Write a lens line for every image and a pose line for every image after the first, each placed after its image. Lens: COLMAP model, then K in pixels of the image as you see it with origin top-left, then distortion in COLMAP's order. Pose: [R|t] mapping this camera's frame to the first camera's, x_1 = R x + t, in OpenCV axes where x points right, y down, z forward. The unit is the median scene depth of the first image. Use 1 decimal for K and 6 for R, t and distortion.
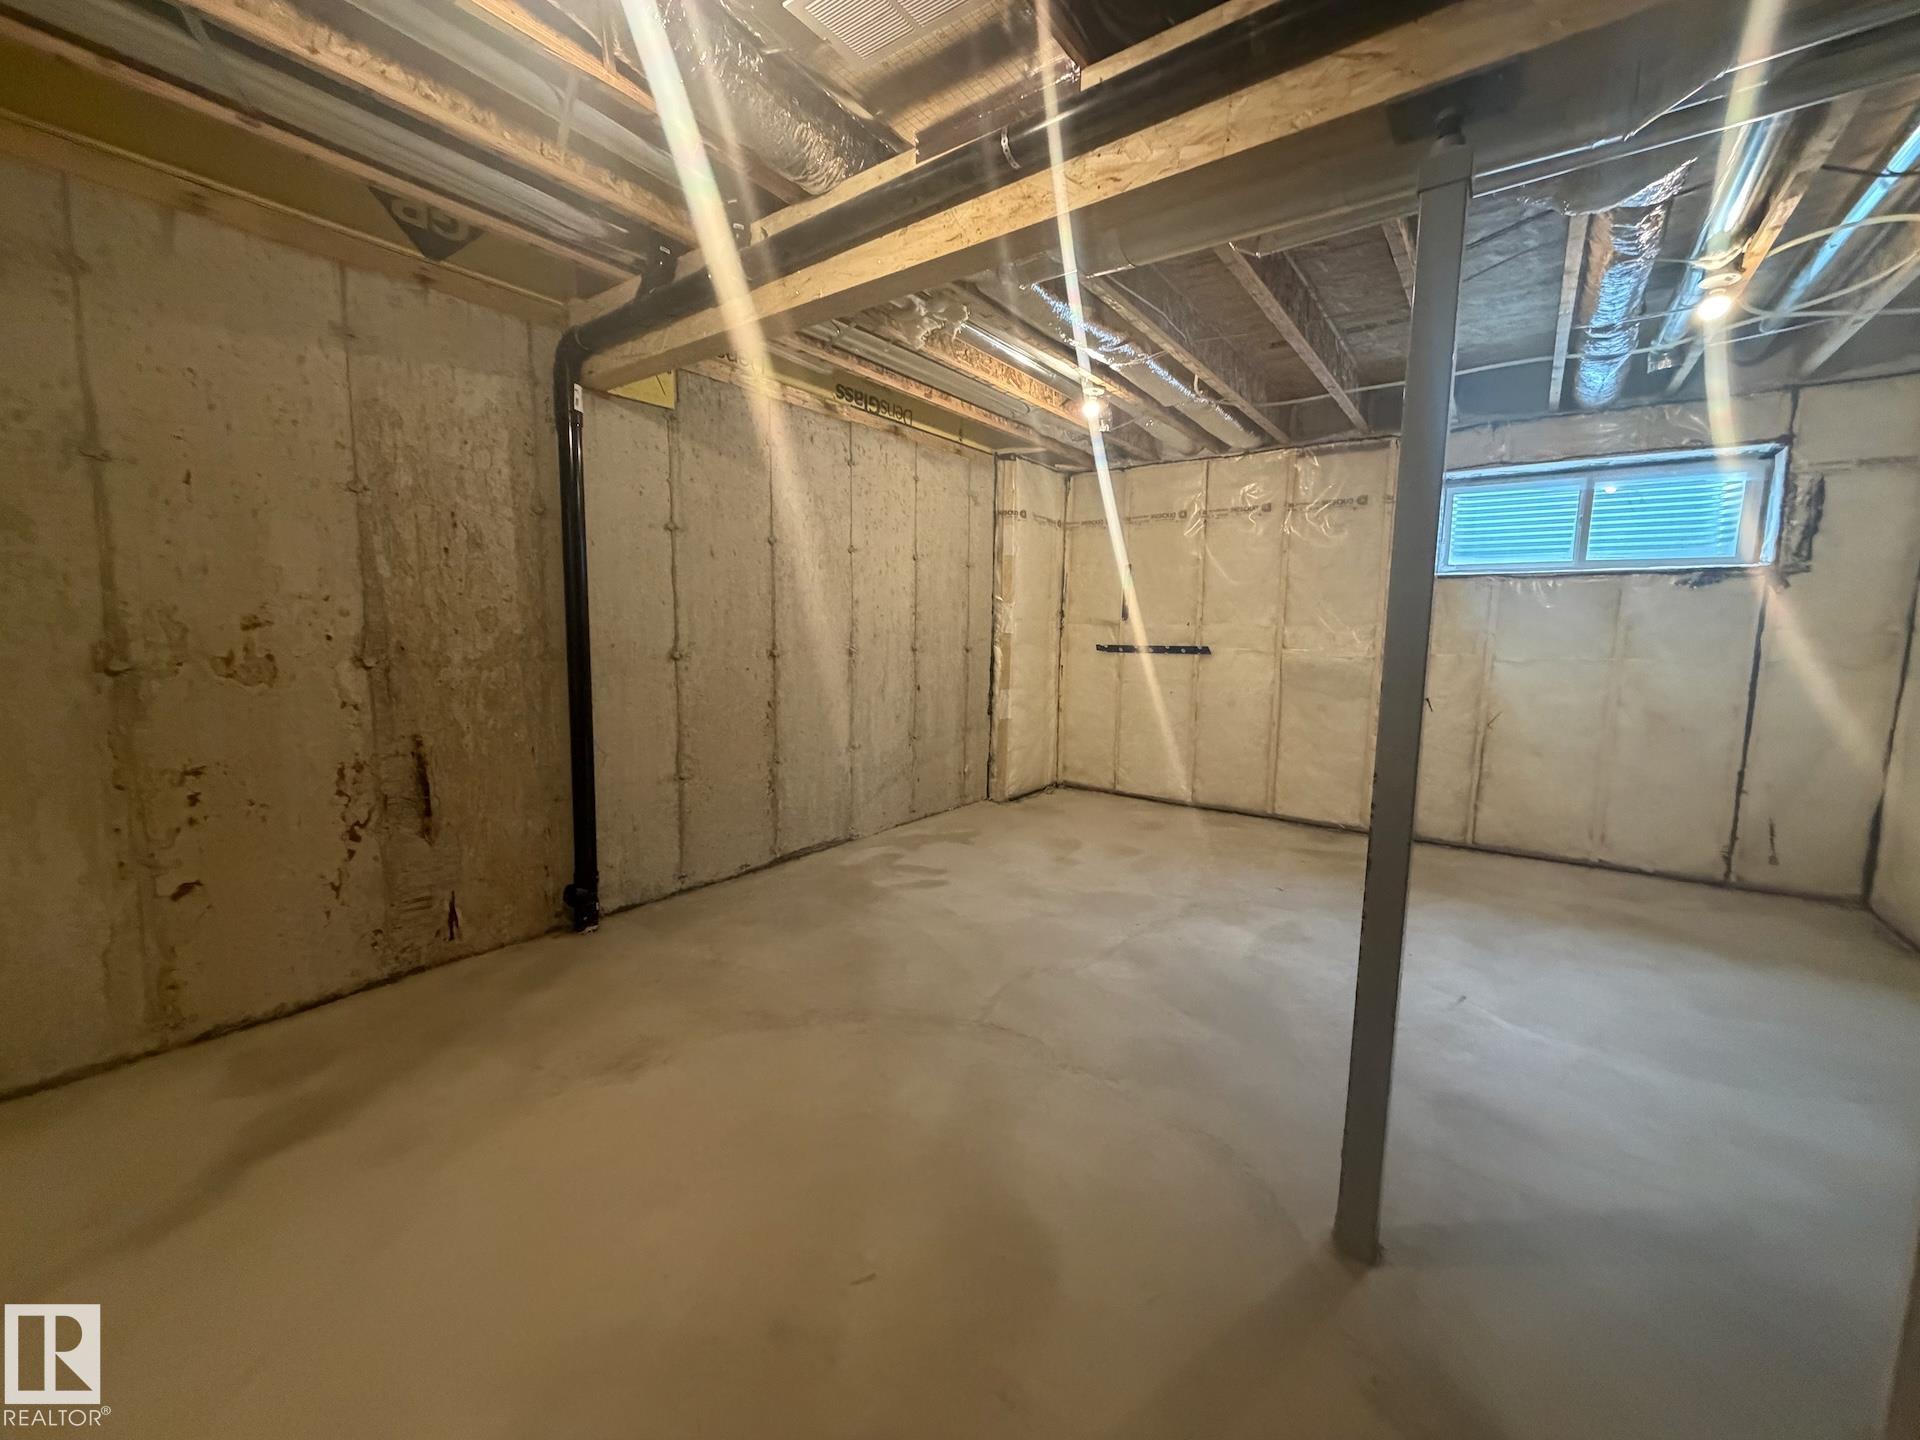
lens RADIAL K [[754.7, 0, 960.0], [0, 754.7, 720.0], [0, 0, 1]] dist [-0.000066, 0.000024]
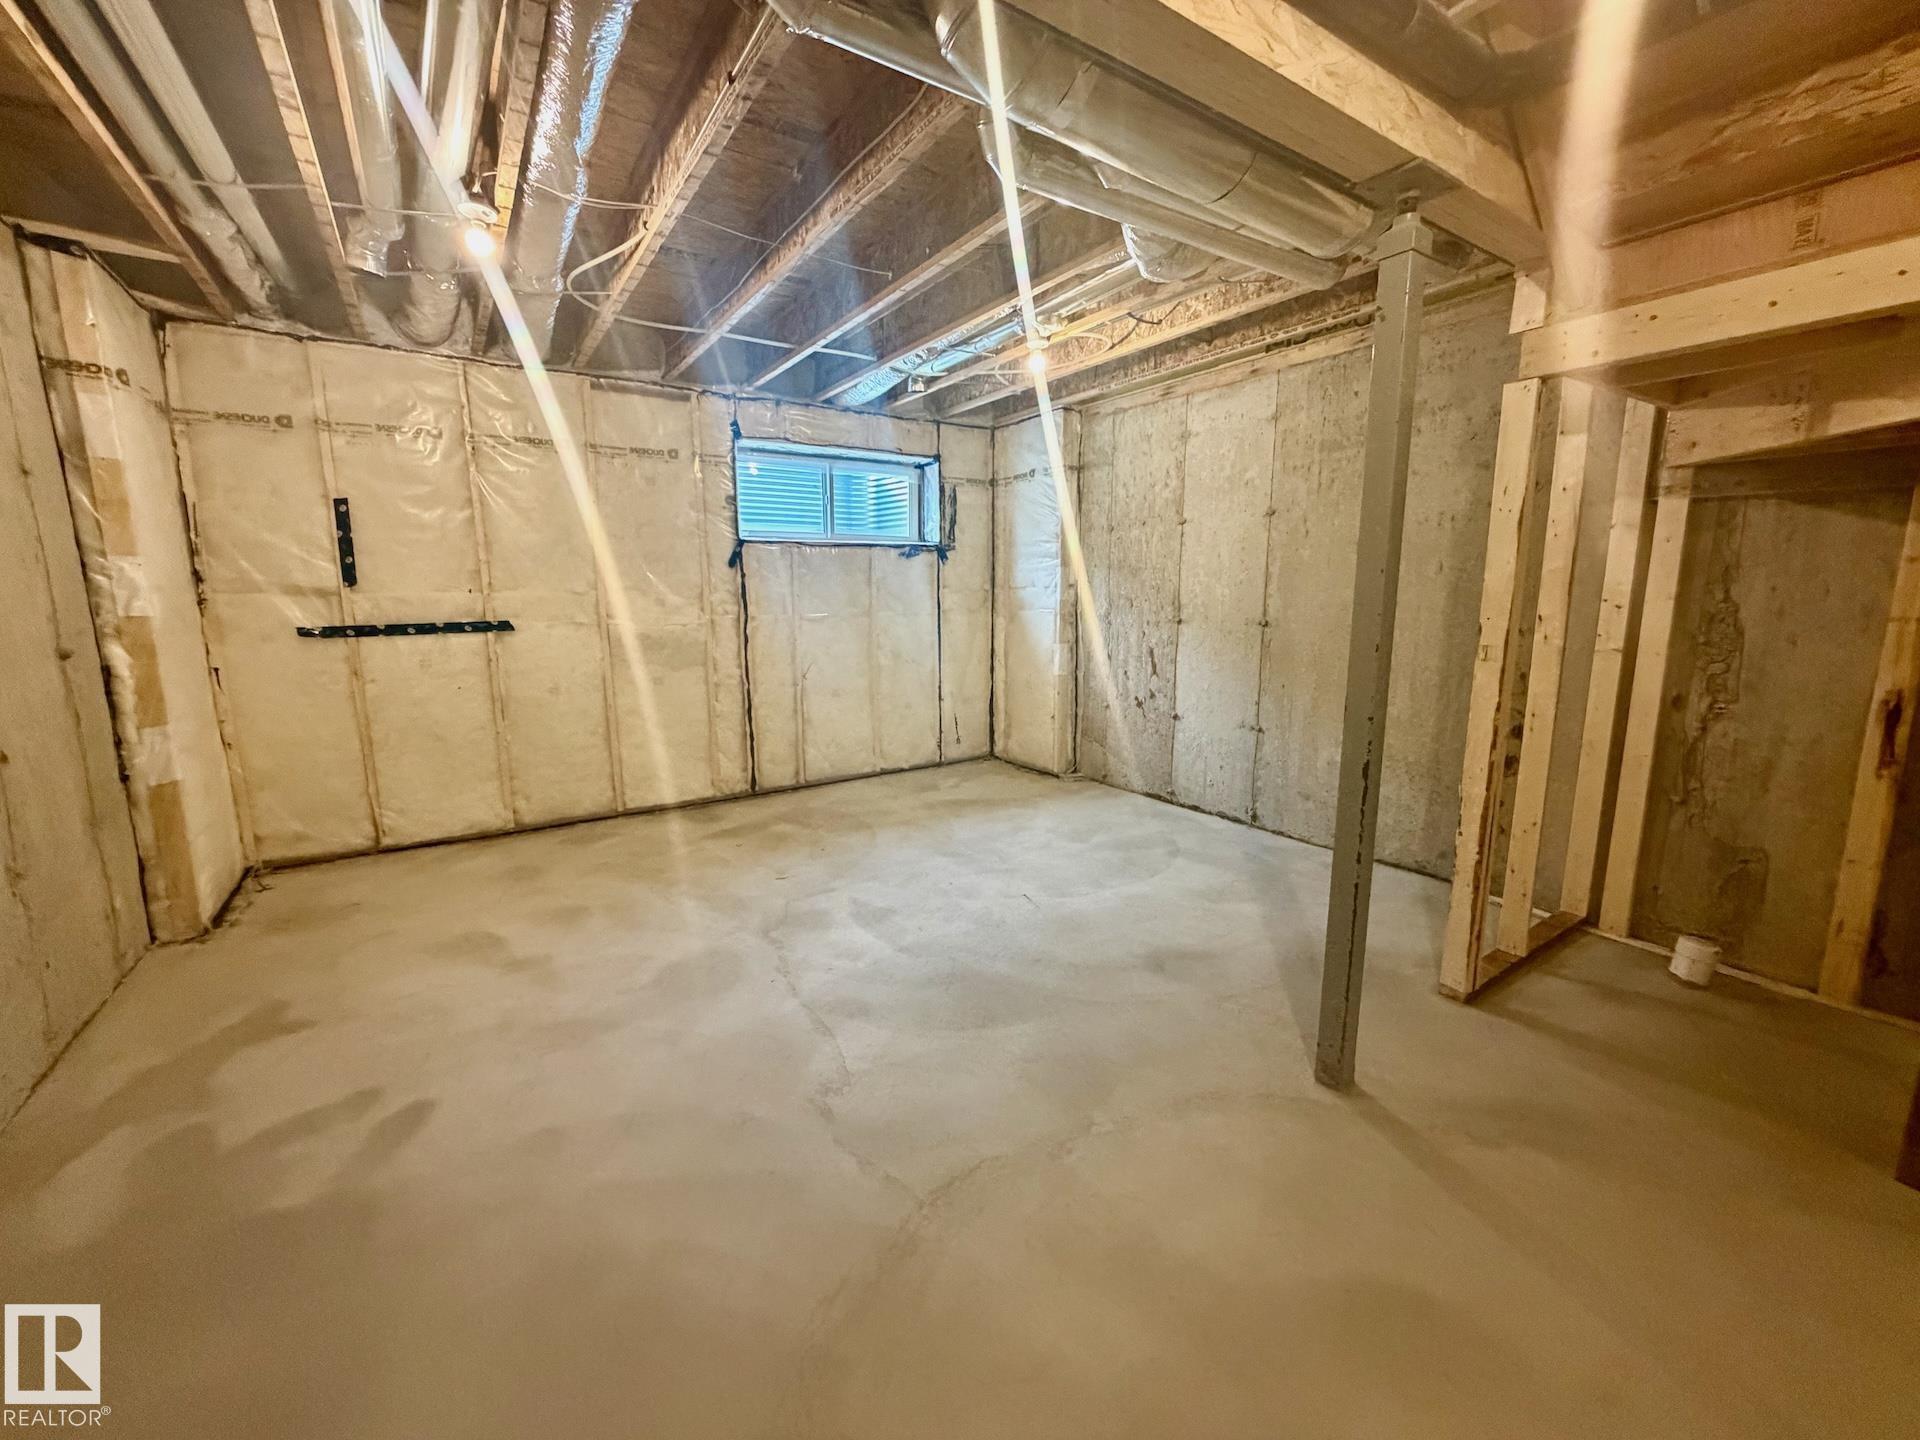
lens RADIAL K [[754.7, 0, 960.0], [0, 754.7, 720.0], [0, 0, 1]] dist [-0.000066, 0.000024]
pose [[0.348076, -0.176516, 0.920698, -0.286825], [0.125159, 0.982071, 0.140966, -0.063270], [-0.929074, 0.066167, 0.363928, 0.399504]]
